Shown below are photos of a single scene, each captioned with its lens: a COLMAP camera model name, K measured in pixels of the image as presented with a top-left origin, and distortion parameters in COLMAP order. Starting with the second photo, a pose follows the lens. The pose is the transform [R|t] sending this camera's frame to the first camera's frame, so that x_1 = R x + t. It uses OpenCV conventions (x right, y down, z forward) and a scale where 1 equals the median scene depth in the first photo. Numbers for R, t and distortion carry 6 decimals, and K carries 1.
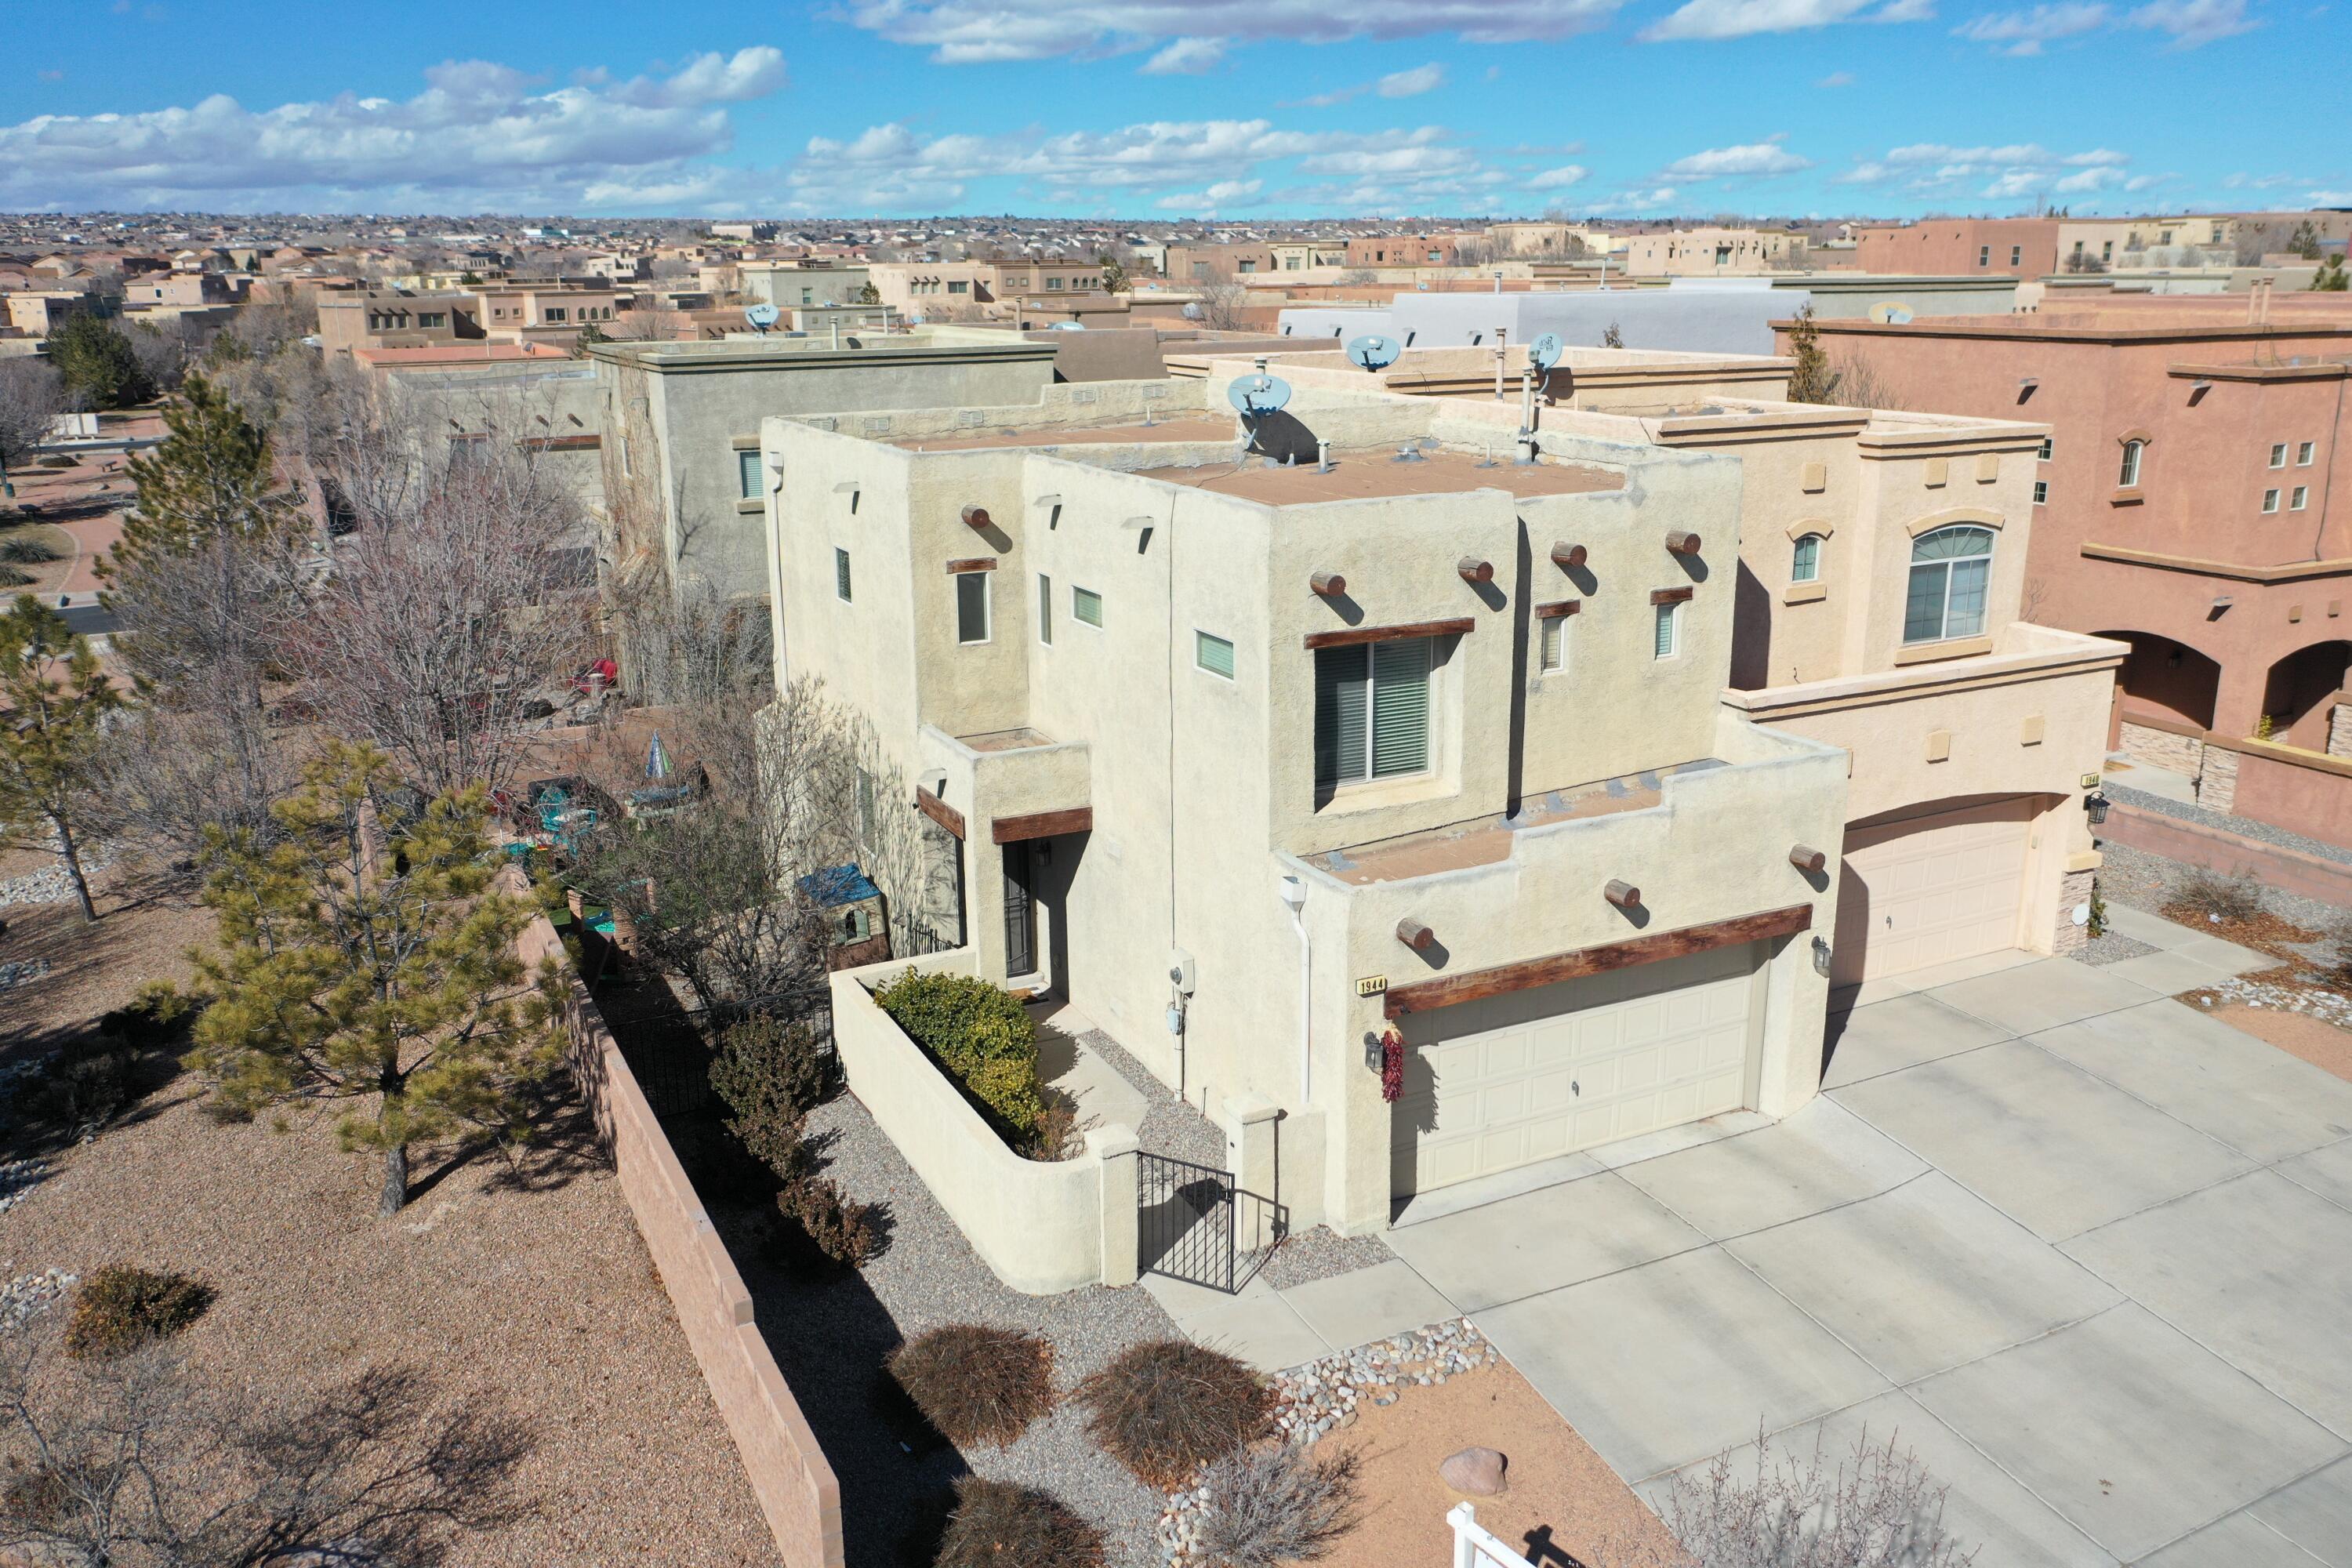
lens RADIAL K [[1879.6, 0, 1169.2], [0, 1879.6, 776.8], [0, 0, 1]] dist [-0.007959, -0.000192]
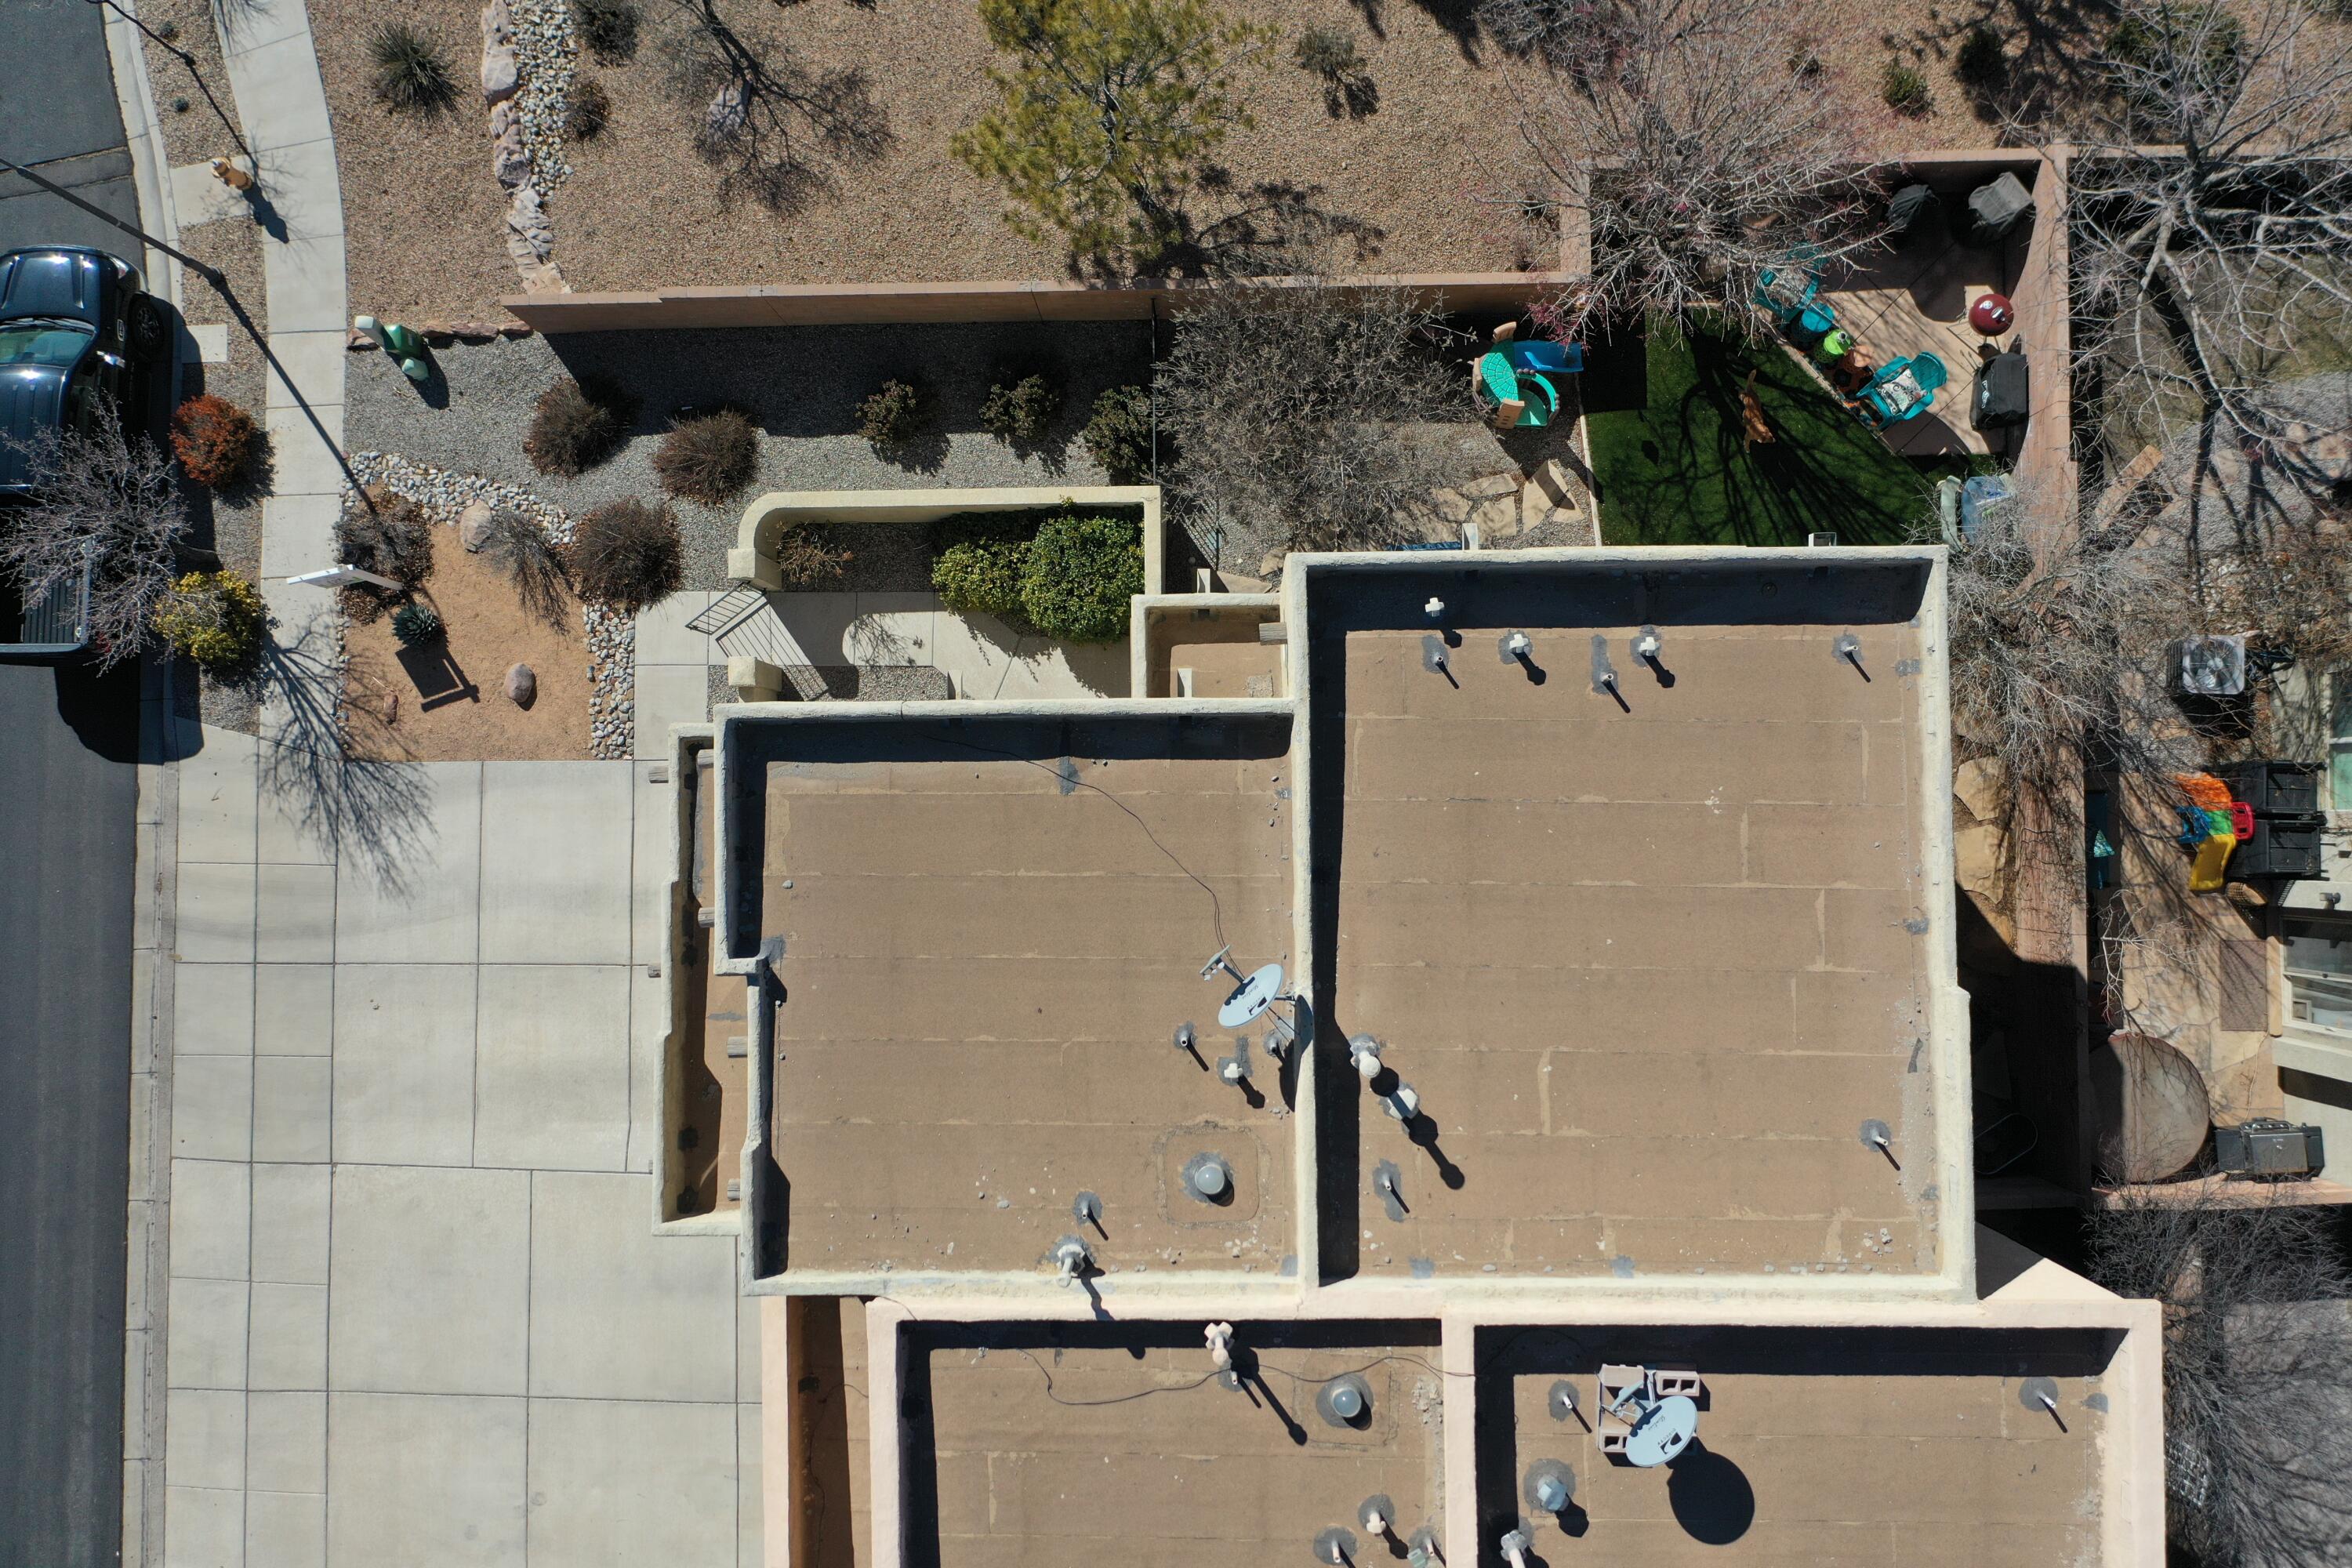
lens RADIAL K [[1855.0, 0, 1171.9], [0, 1855.0, 792.4], [0, 0, 1]] dist [-0.008923, 0.008657]
pose [[-0.441184, 0.897385, 0.007514, -0.025526], [-0.197656, -0.105334, 0.974596, -1.169940], [0.875379, 0.428491, 0.223845, 0.937501]]
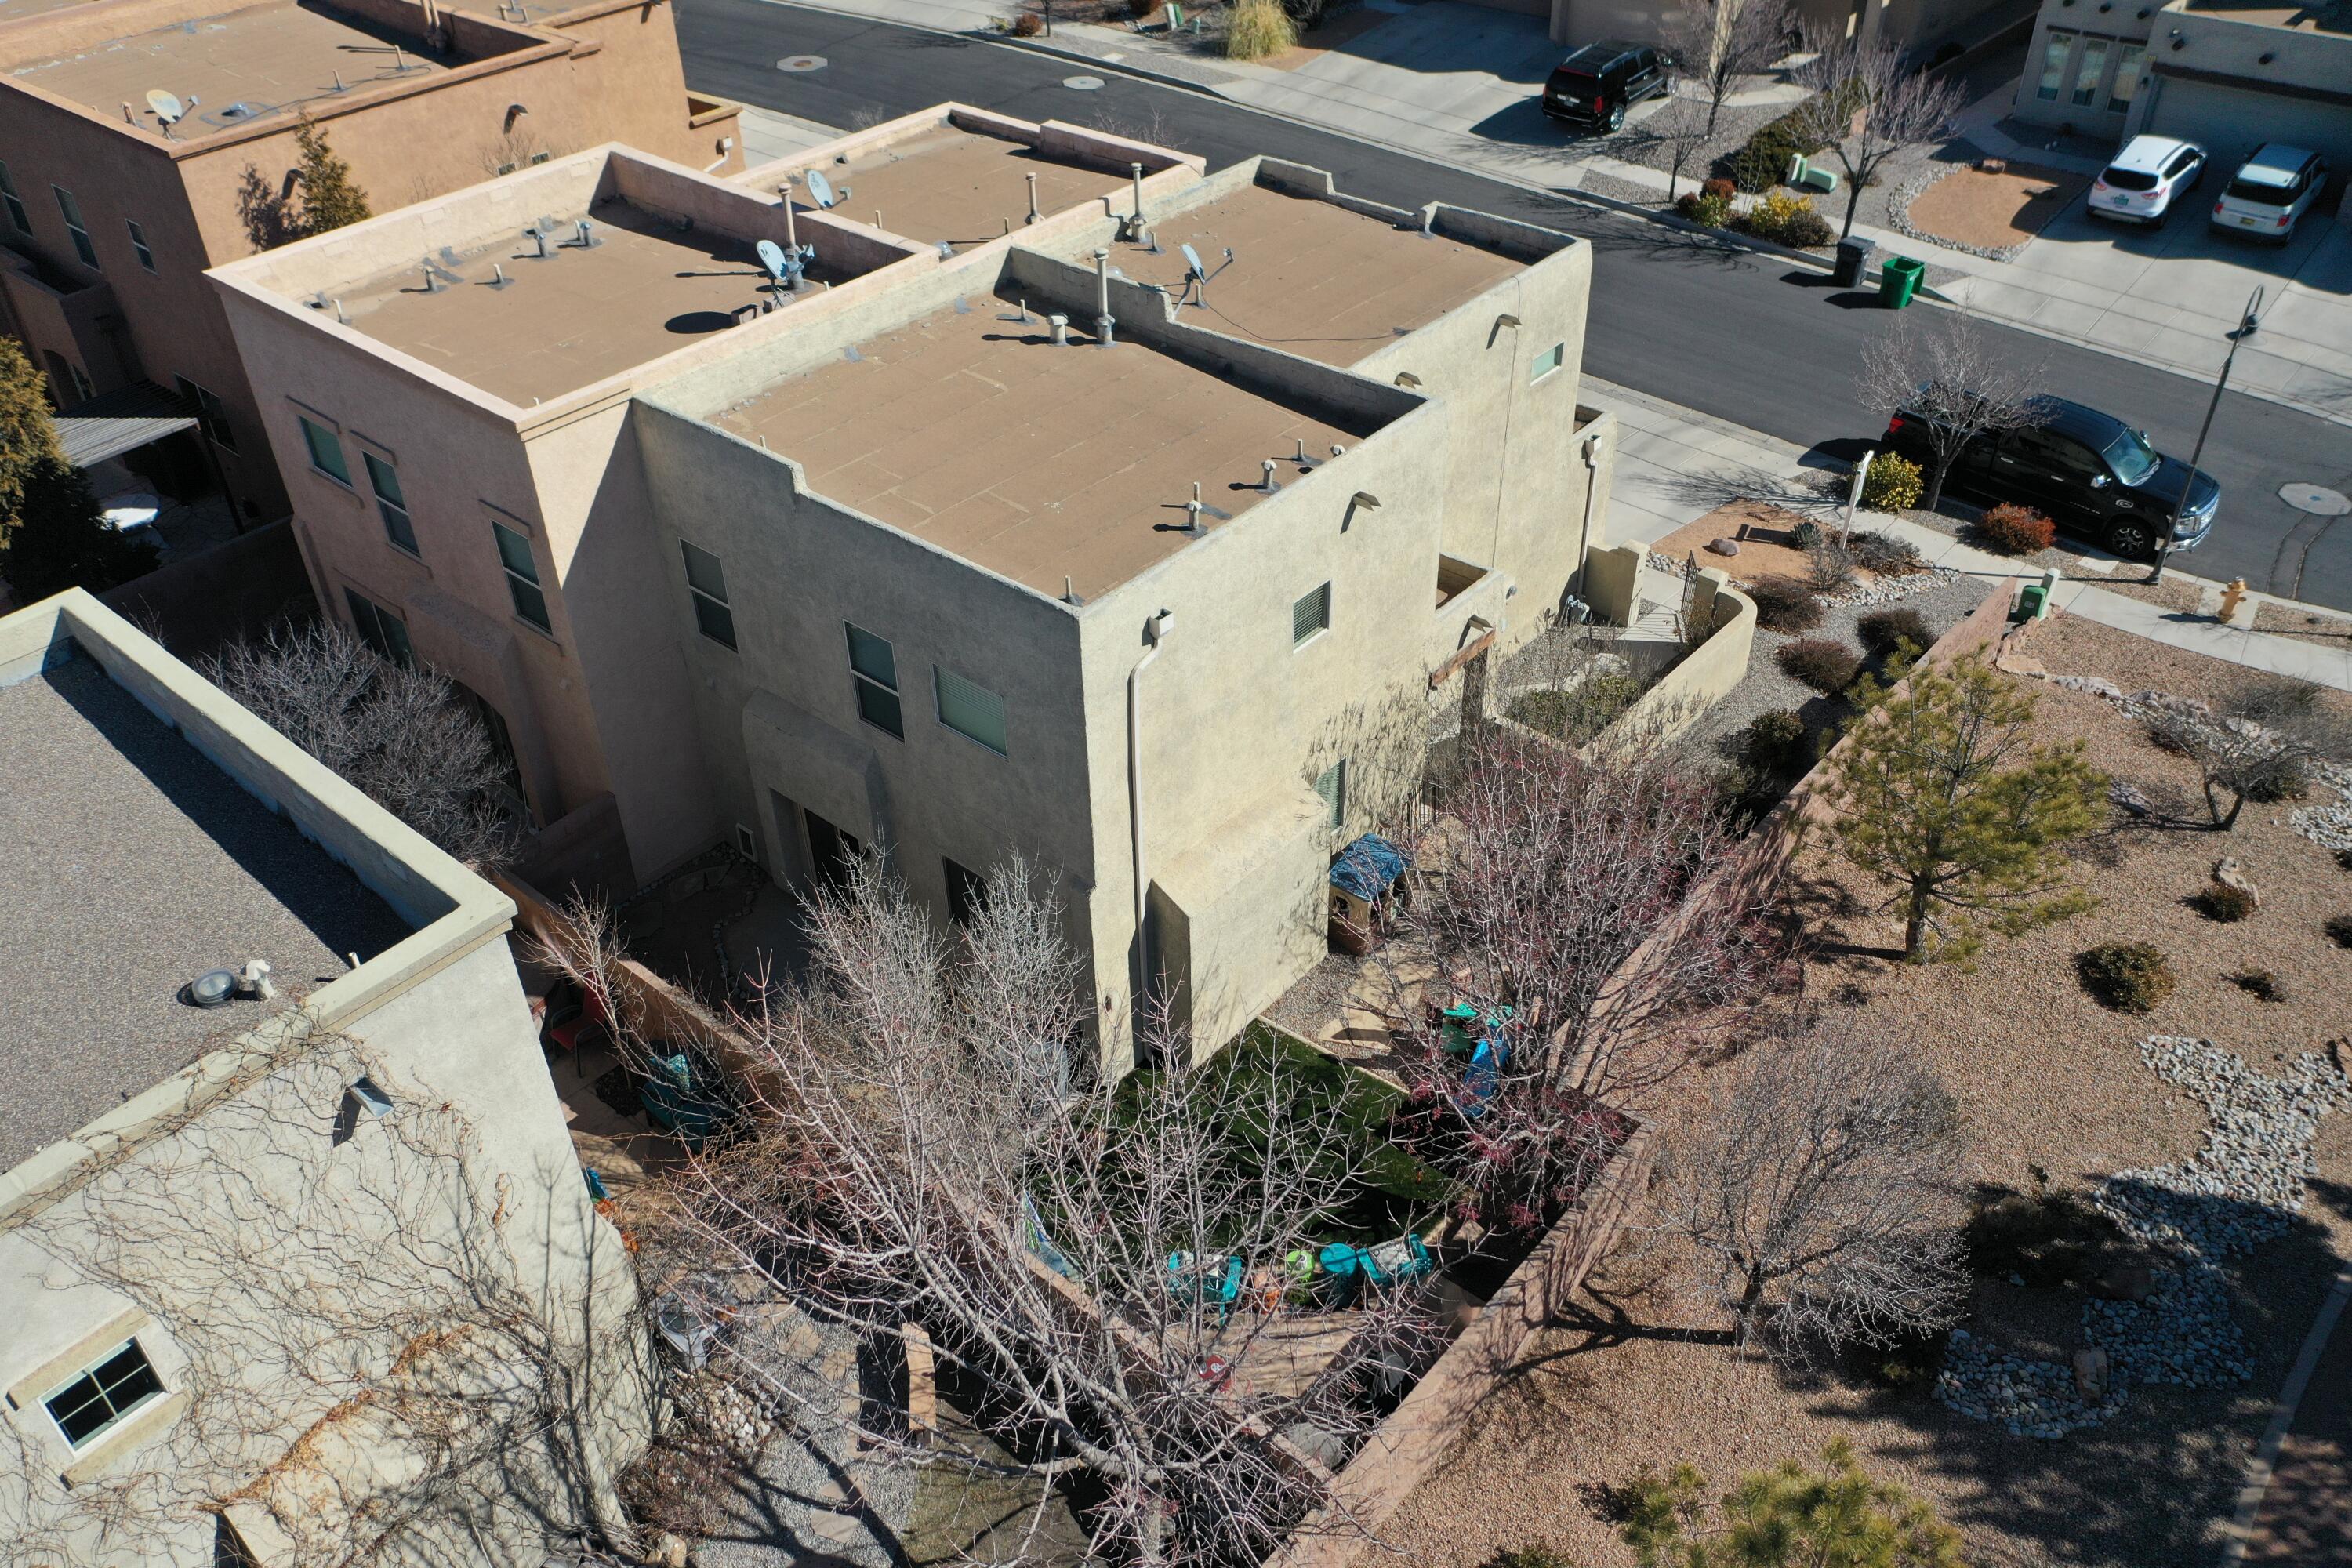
lens RADIAL K [[1855.0, 0, 1171.9], [0, 1855.0, 792.4], [0, 0, 1]] dist [-0.008923, 0.008657]
pose [[-0.380381, -0.543731, 0.748109, -1.133794], [0.275538, 0.705551, 0.652899, -0.858884], [-0.882830, 0.454483, -0.118560, 1.574705]]
